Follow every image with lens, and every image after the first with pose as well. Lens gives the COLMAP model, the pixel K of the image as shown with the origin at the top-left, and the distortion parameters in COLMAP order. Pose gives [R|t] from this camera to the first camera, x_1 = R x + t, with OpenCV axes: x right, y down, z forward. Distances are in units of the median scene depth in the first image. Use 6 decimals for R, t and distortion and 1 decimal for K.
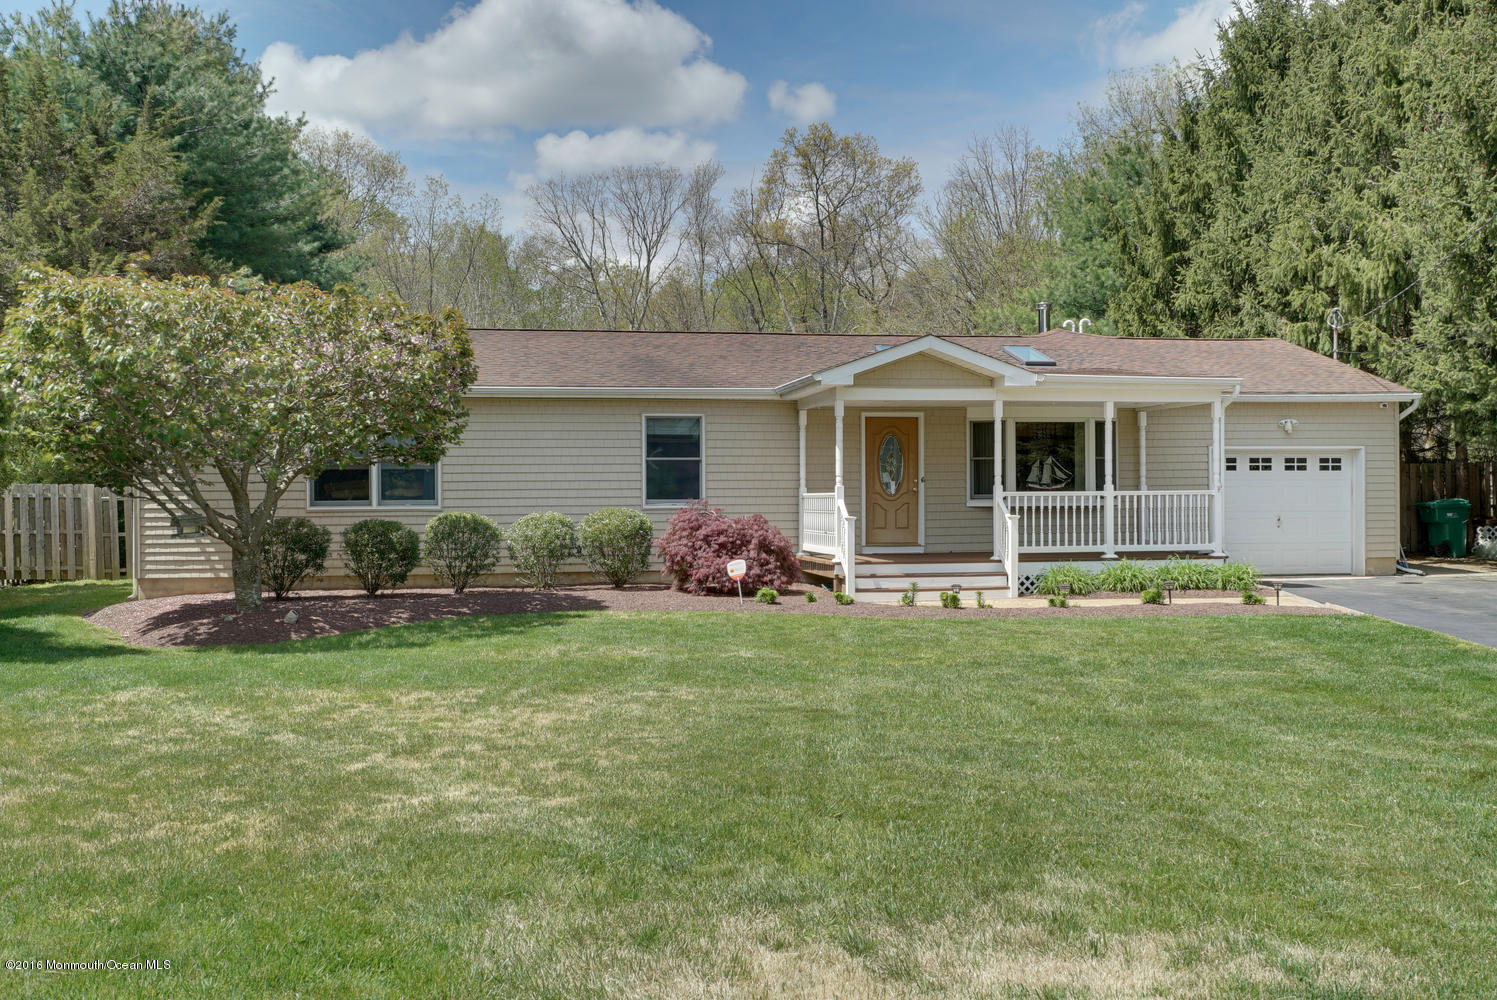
lens RADIAL K [[1253.5, 0, 748.5], [0, 1253.5, 500.0], [0, 0, 1]] dist [-0.000435, 0.002957]
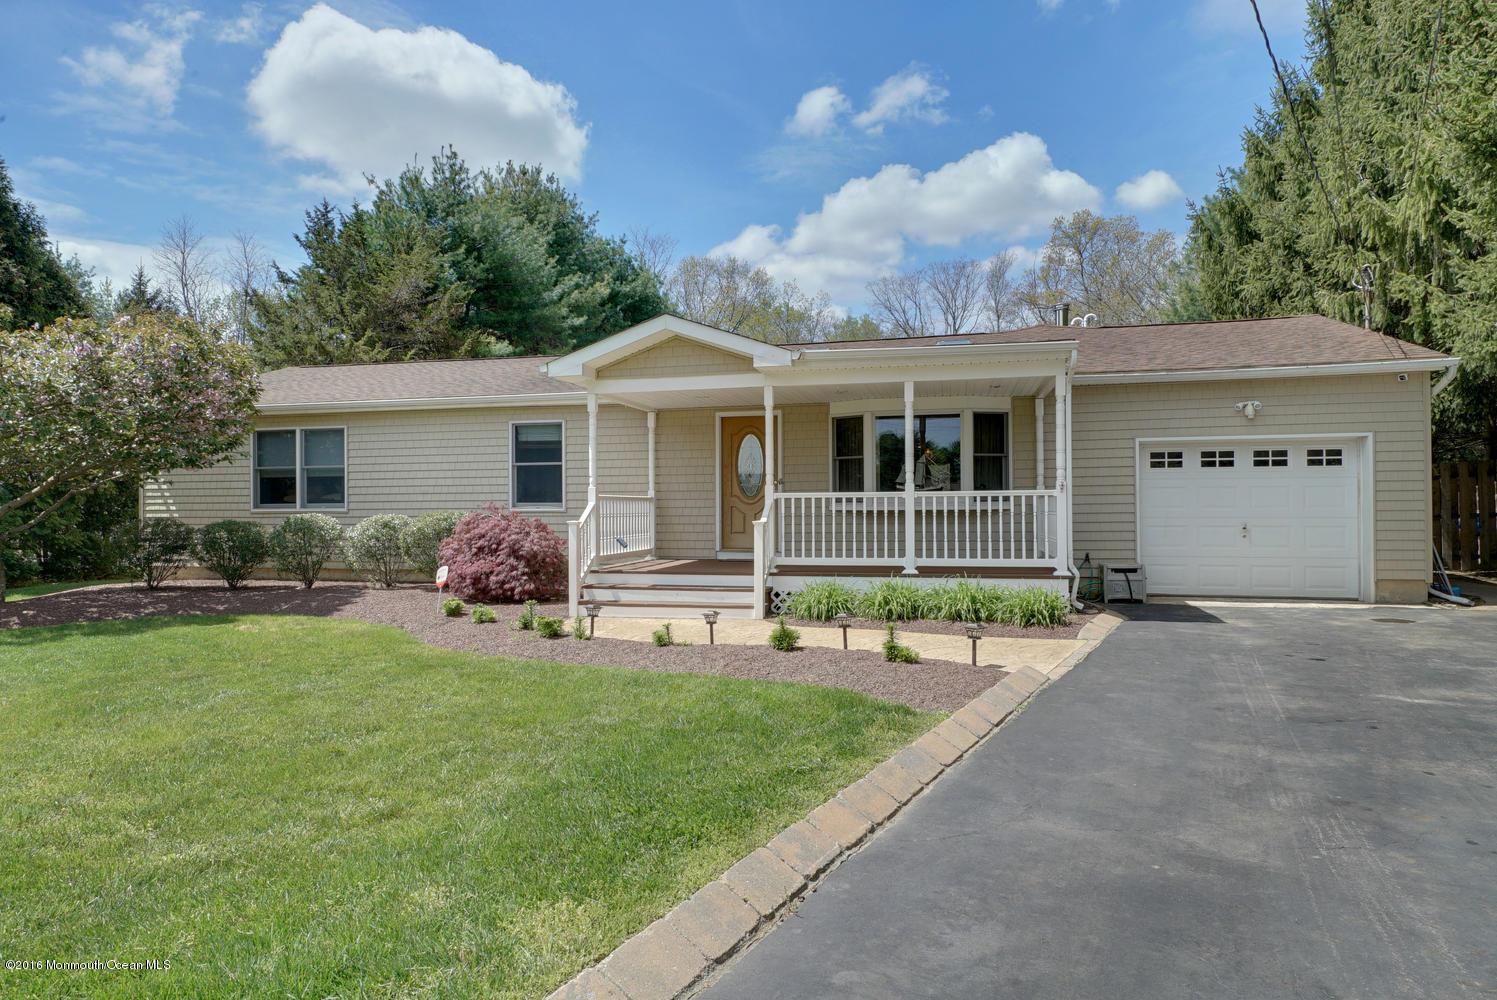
lens RADIAL K [[856.0, 0, 739.4], [0, 856.0, 503.9], [0, 0, 1]] dist [0.003058, 0.001840]
pose [[0.924591, -0.000617, -0.380960, 0.369555], [-0.000906, 0.999992, -0.003819, 0.003076], [0.380959, 0.003876, 0.924584, 0.410197]]
